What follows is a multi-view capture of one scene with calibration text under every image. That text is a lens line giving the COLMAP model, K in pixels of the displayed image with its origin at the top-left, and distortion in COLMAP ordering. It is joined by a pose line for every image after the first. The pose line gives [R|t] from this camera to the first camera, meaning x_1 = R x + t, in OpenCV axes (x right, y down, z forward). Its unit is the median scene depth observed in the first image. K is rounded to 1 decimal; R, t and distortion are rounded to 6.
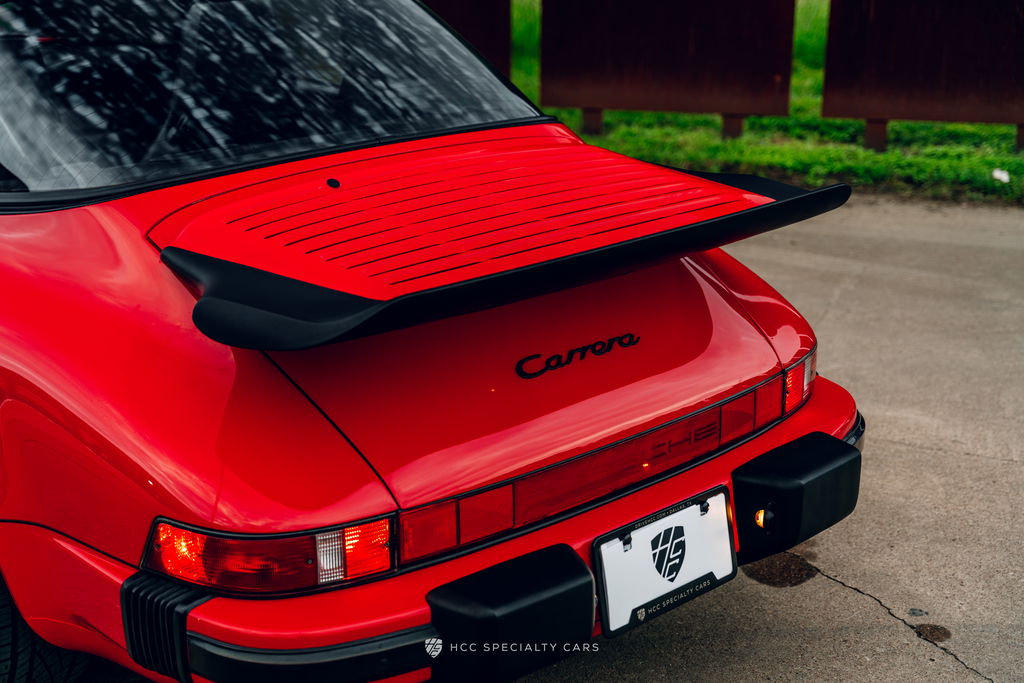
lens RADIAL K [[1416.9, 0, 511.3], [0, 1416.9, 351.4], [0, 0, 1]] dist [0.003742, 0.000000]
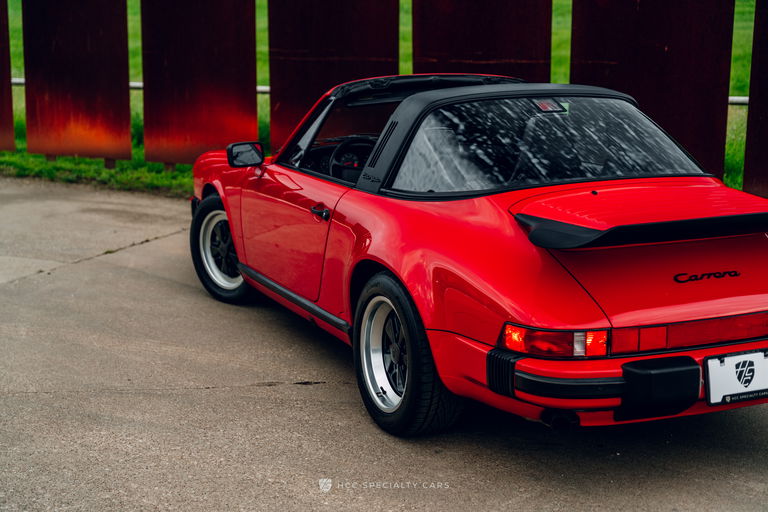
lens RADIAL K [[1175.6, 0, 383.6], [0, 1175.6, 254.5], [0, 0, 1]] dist [-0.029179, 0.000000]
pose [[0.949147, 0.052566, -0.310414, 0.132453], [-0.099573, 0.985473, -0.137579, 0.258996], [0.298672, 0.161492, 0.940593, -0.777223]]
